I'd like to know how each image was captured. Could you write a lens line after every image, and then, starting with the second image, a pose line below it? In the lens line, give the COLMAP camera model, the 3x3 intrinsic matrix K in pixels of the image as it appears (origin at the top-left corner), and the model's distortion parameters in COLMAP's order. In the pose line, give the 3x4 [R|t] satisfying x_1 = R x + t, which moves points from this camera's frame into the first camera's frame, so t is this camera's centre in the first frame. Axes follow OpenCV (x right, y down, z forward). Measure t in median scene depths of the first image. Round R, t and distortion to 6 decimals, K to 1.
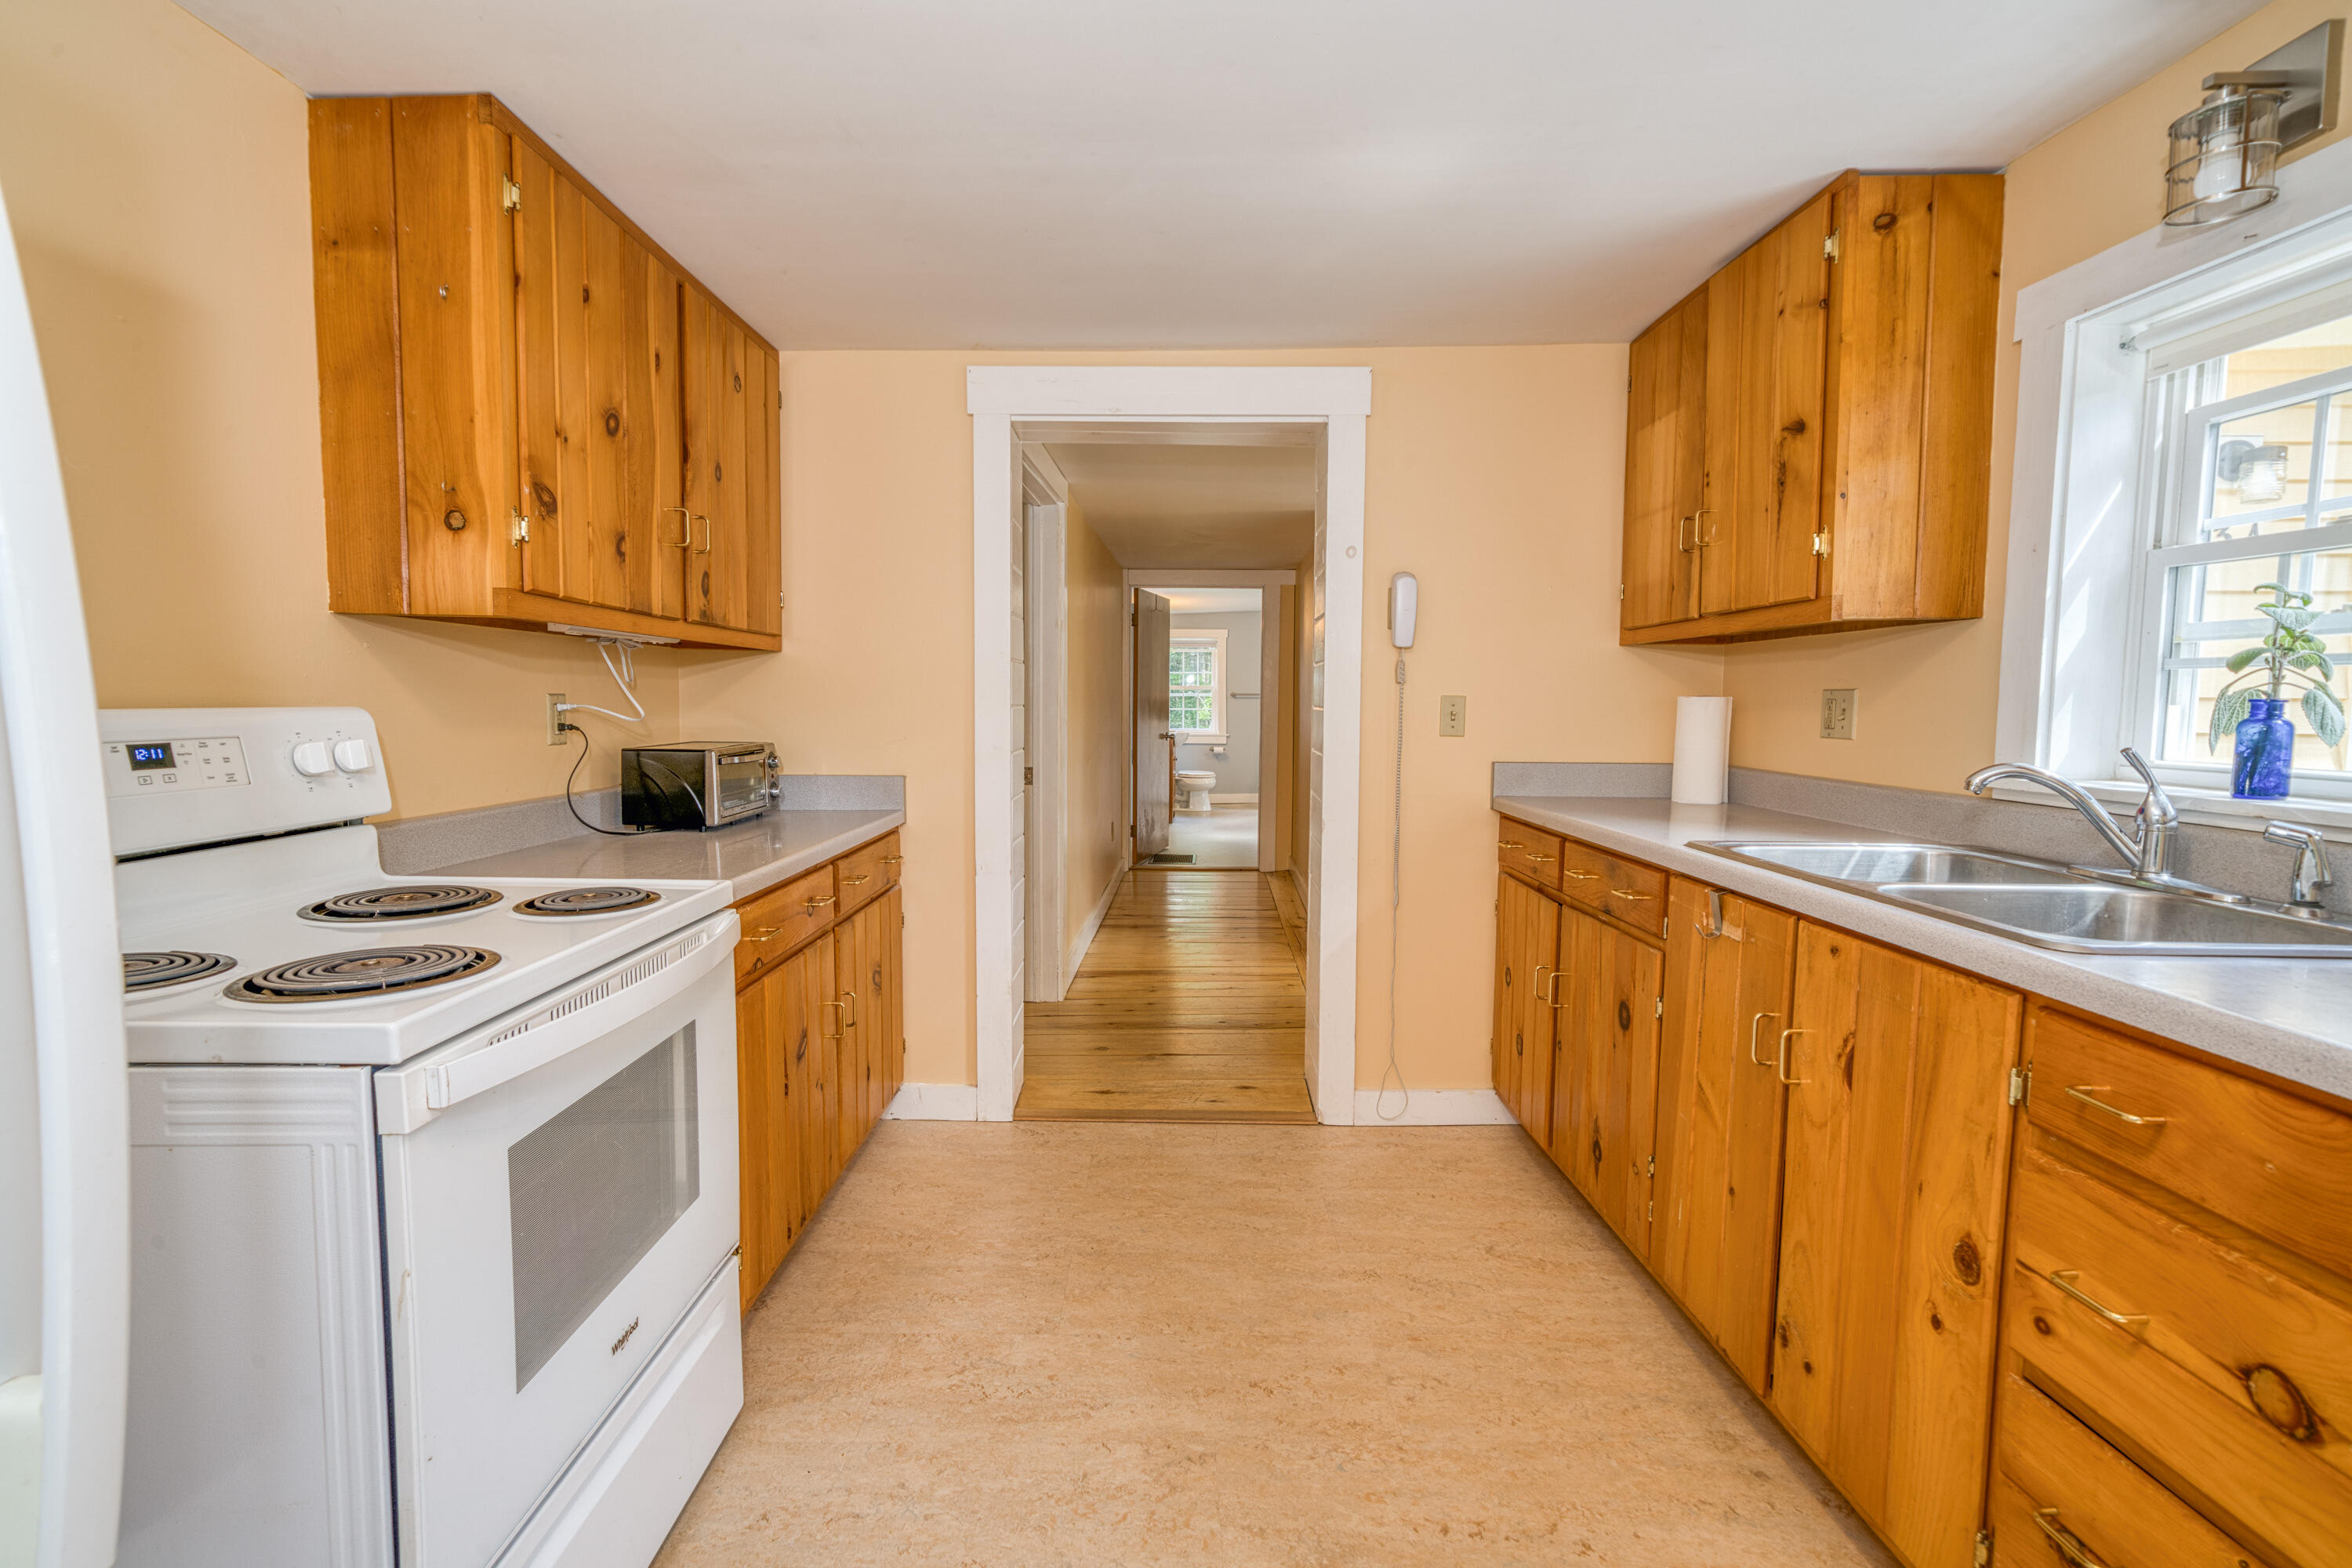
lens RADIAL K [[1057.2, 0, 1169.4], [0, 1057.2, 778.5], [0, 0, 1]] dist [-0.012414, -0.000116]
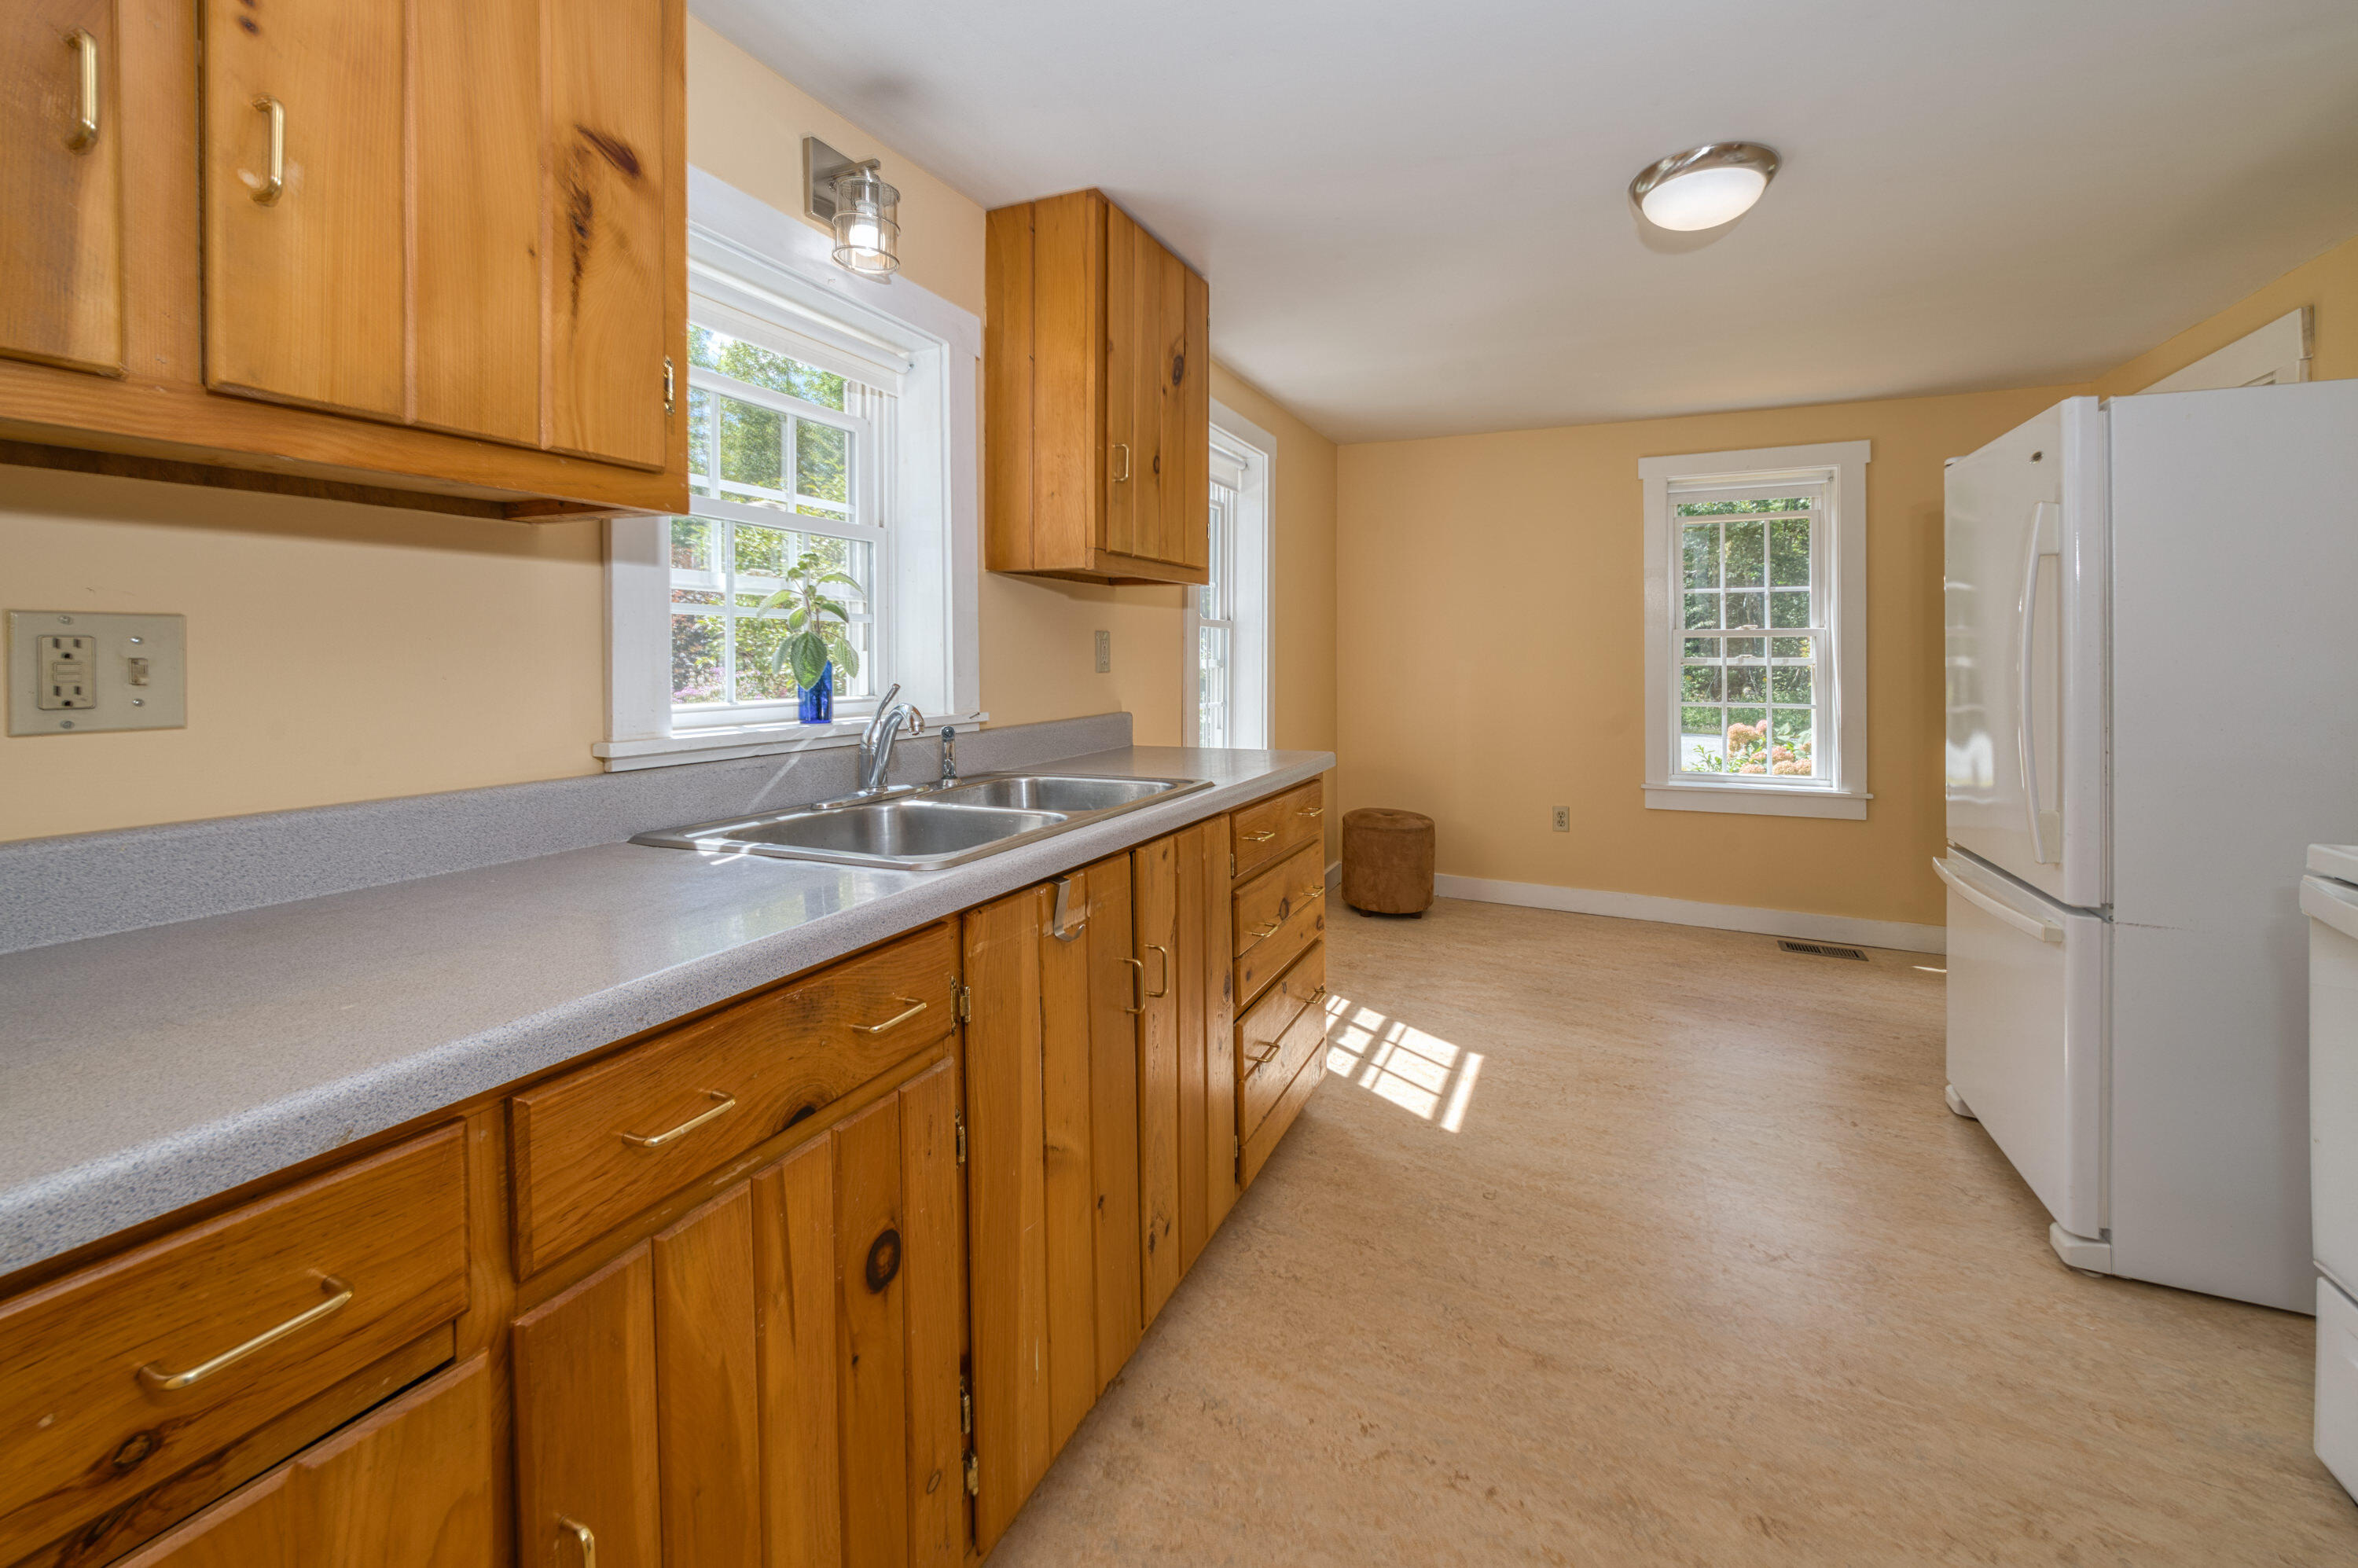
lens RADIAL K [[891.4, 0, 1264.3], [0, 891.4, 654.7], [0, 0, 1]] dist [0.000471, -0.000030]
pose [[-0.918184, -0.000150, 0.396155, 0.128067], [0.029146, 0.997264, 0.067932, -0.123152], [-0.395081, 0.073921, -0.915667, 1.790609]]
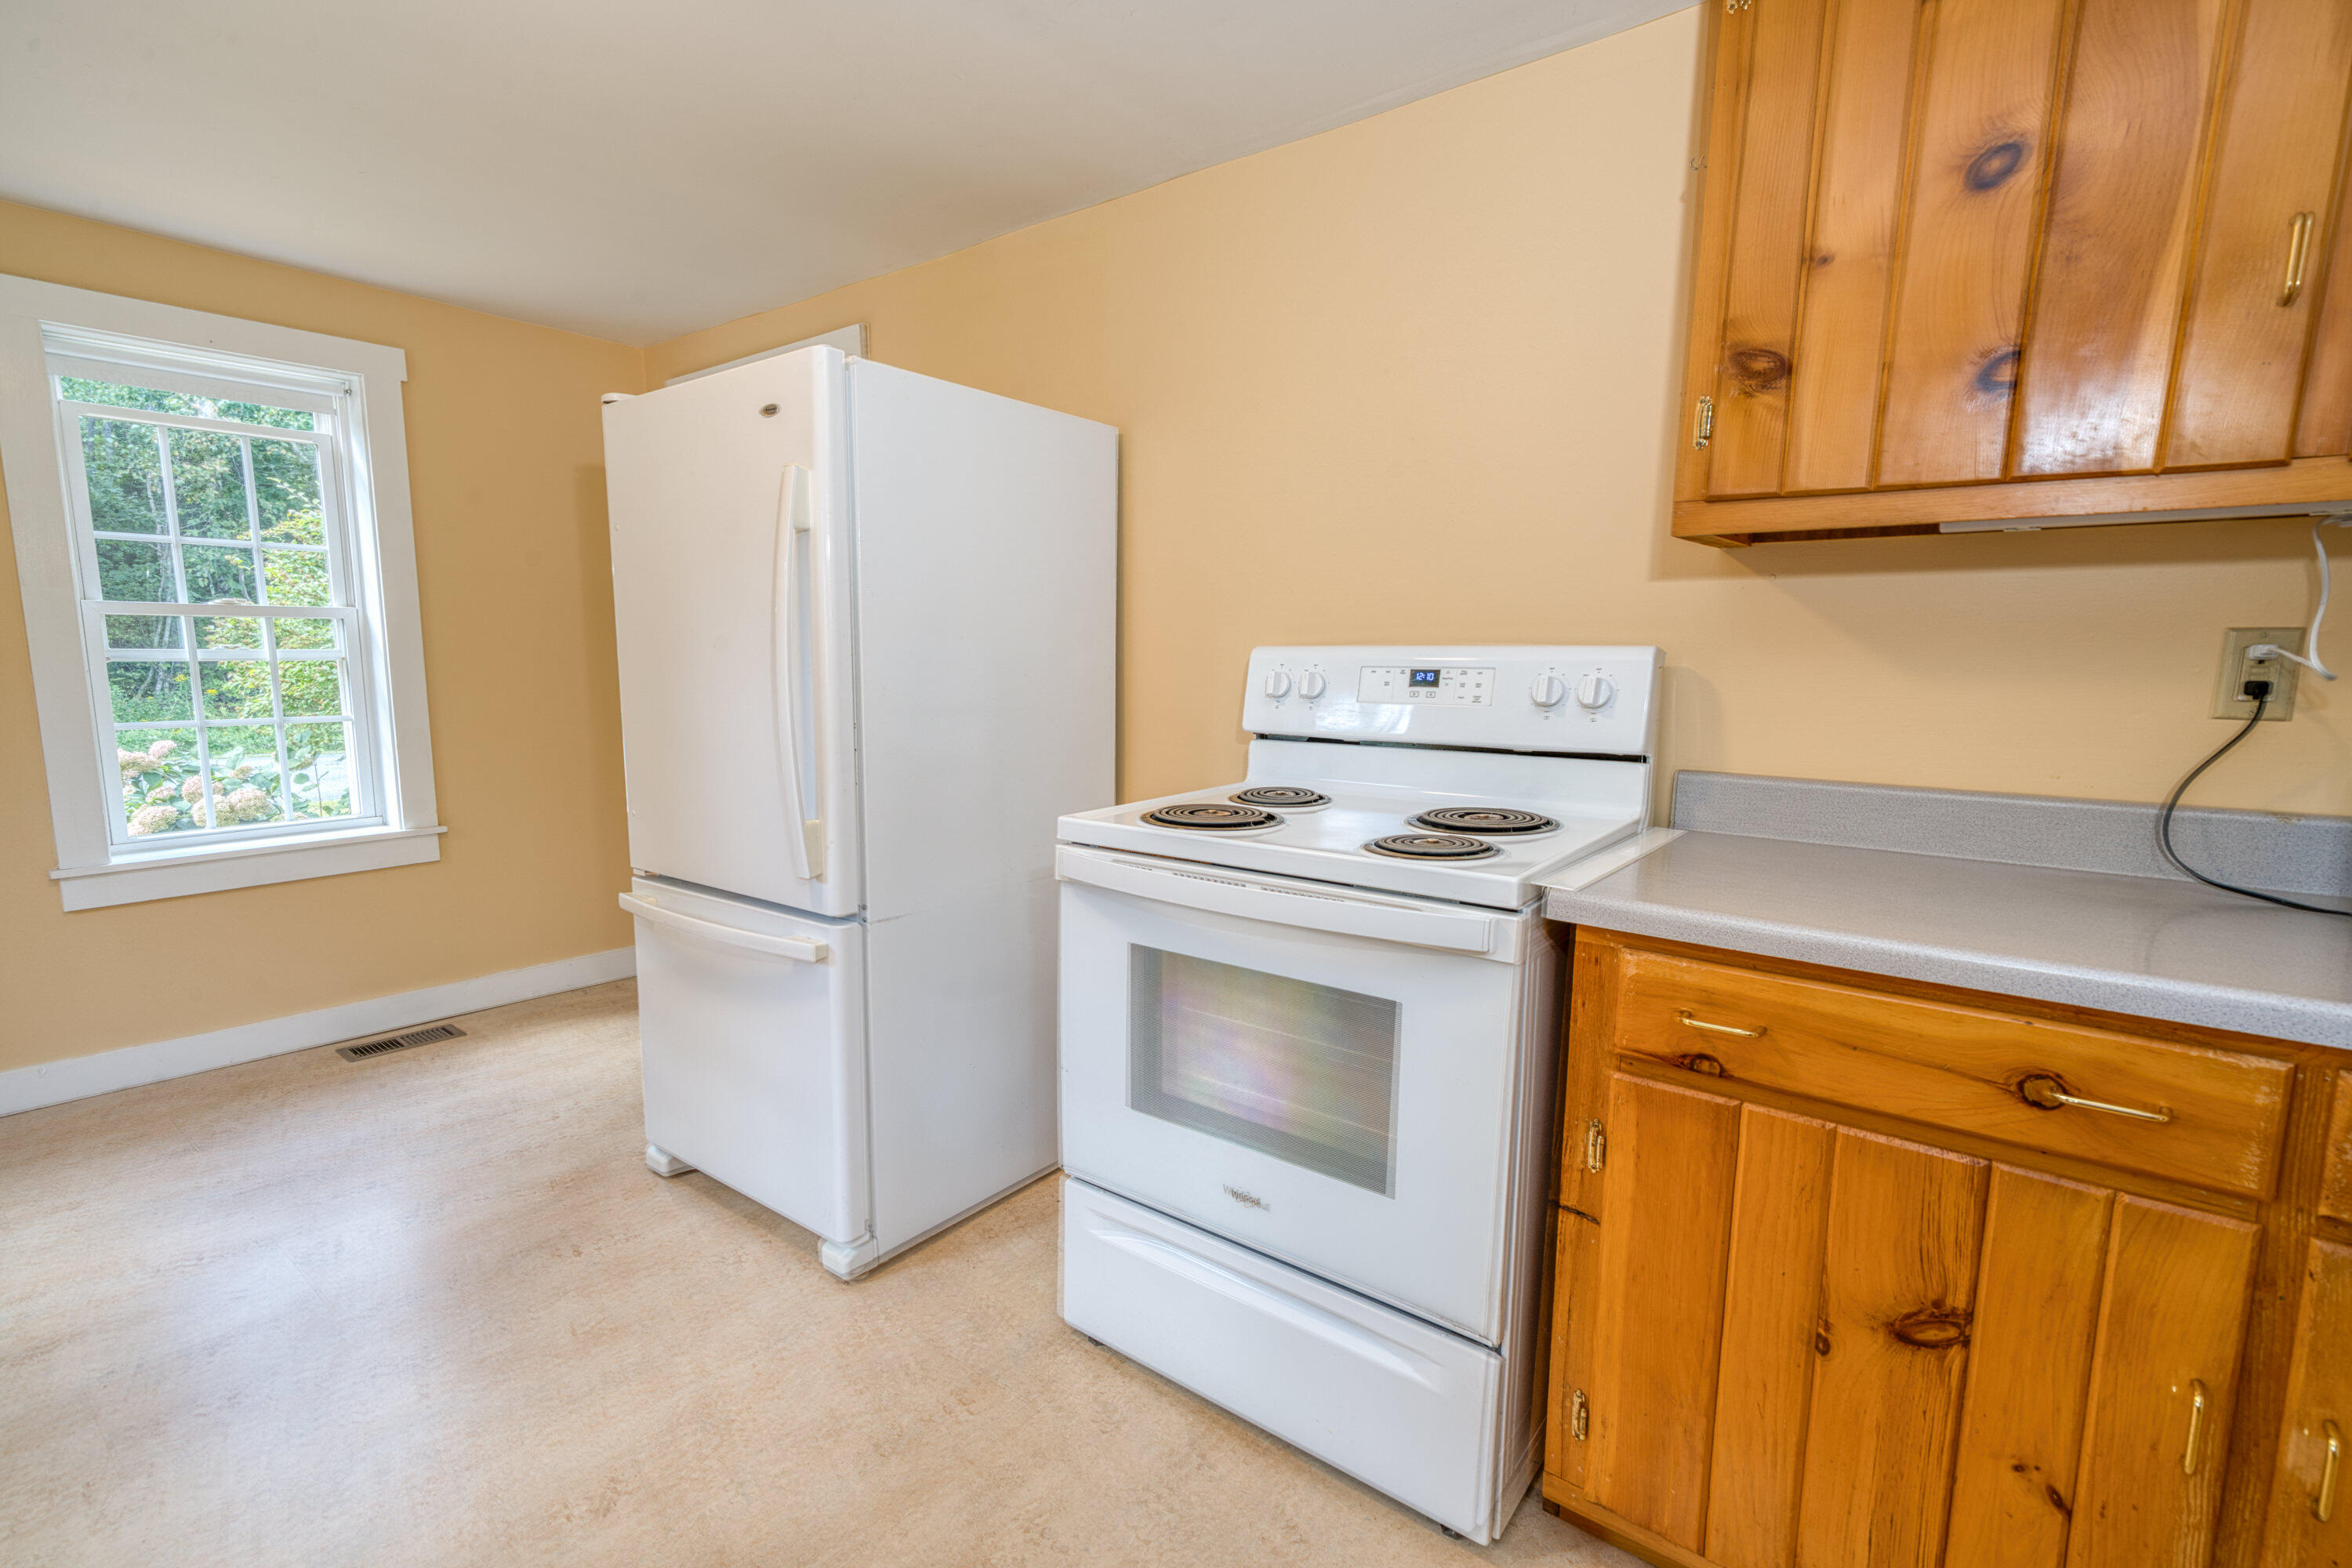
lens RADIAL K [[1057.2, 0, 1173.5], [0, 1057.2, 792.1], [0, 0, 1]] dist [-0.012414, -0.000116]
pose [[-0.633936, 0.100247, -0.766860, 0.329640], [-0.062107, 0.981762, 0.179682, -0.092338], [0.770887, 0.161534, -0.616149, 1.422734]]
